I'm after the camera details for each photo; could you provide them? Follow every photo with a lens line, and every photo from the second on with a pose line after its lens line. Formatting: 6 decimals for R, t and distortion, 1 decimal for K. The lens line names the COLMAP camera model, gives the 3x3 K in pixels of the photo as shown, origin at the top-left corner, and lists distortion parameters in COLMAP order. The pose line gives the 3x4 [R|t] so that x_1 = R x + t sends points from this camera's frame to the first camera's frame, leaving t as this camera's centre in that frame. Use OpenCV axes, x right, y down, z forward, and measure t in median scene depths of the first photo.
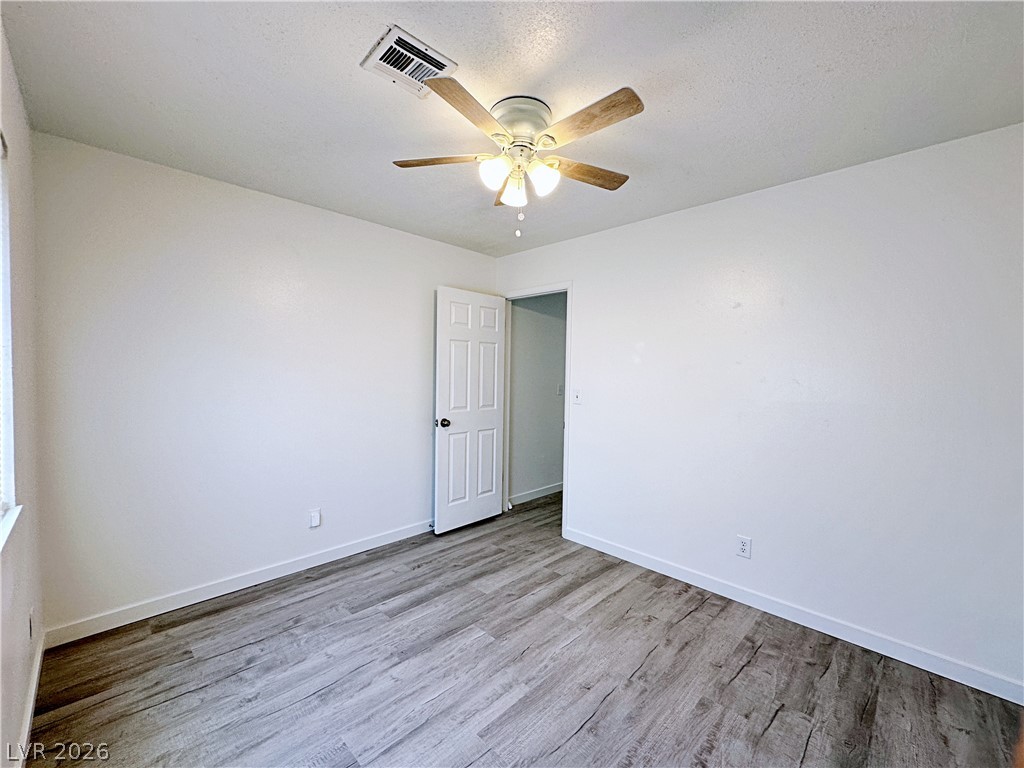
lens RADIAL K [[417.8, 0, 513.2], [0, 417.8, 385.4], [0, 0, 1]] dist [-0.004088, 0.000507]
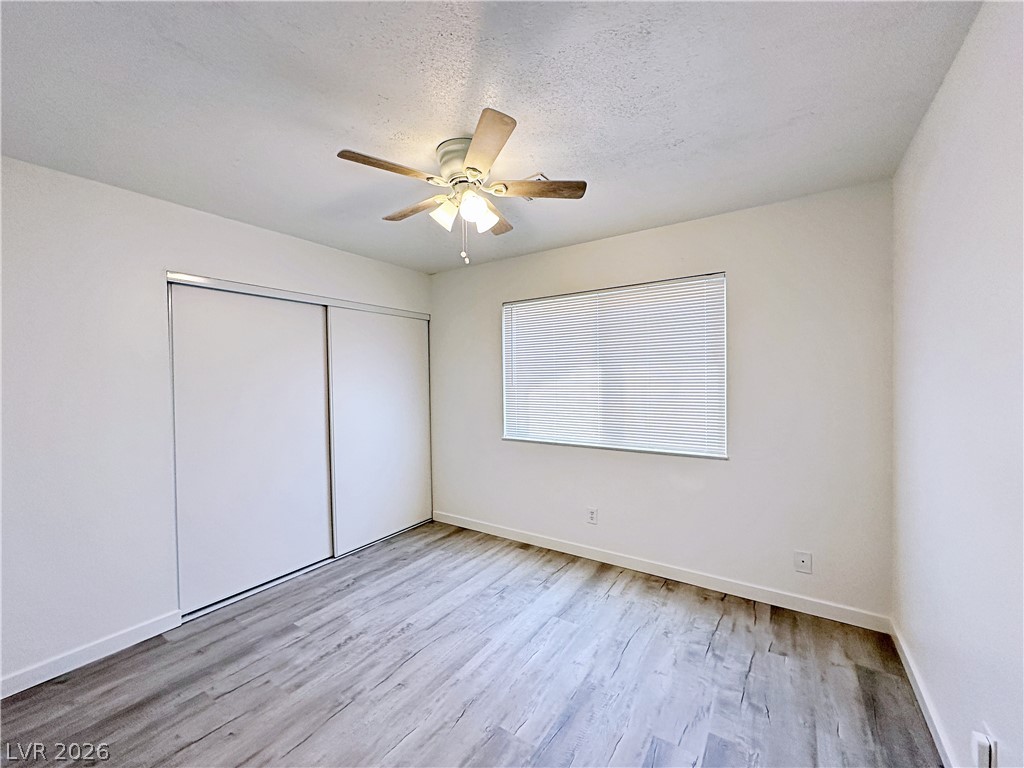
lens RADIAL K [[417.8, 0, 513.2], [0, 417.8, 385.4], [0, 0, 1]] dist [-0.004088, 0.000507]
pose [[-0.982543, 0.000498, -0.186034, 0.091077], [-0.009237, 0.998632, 0.051459, -0.093393], [0.185805, 0.052279, -0.981195, 2.036394]]
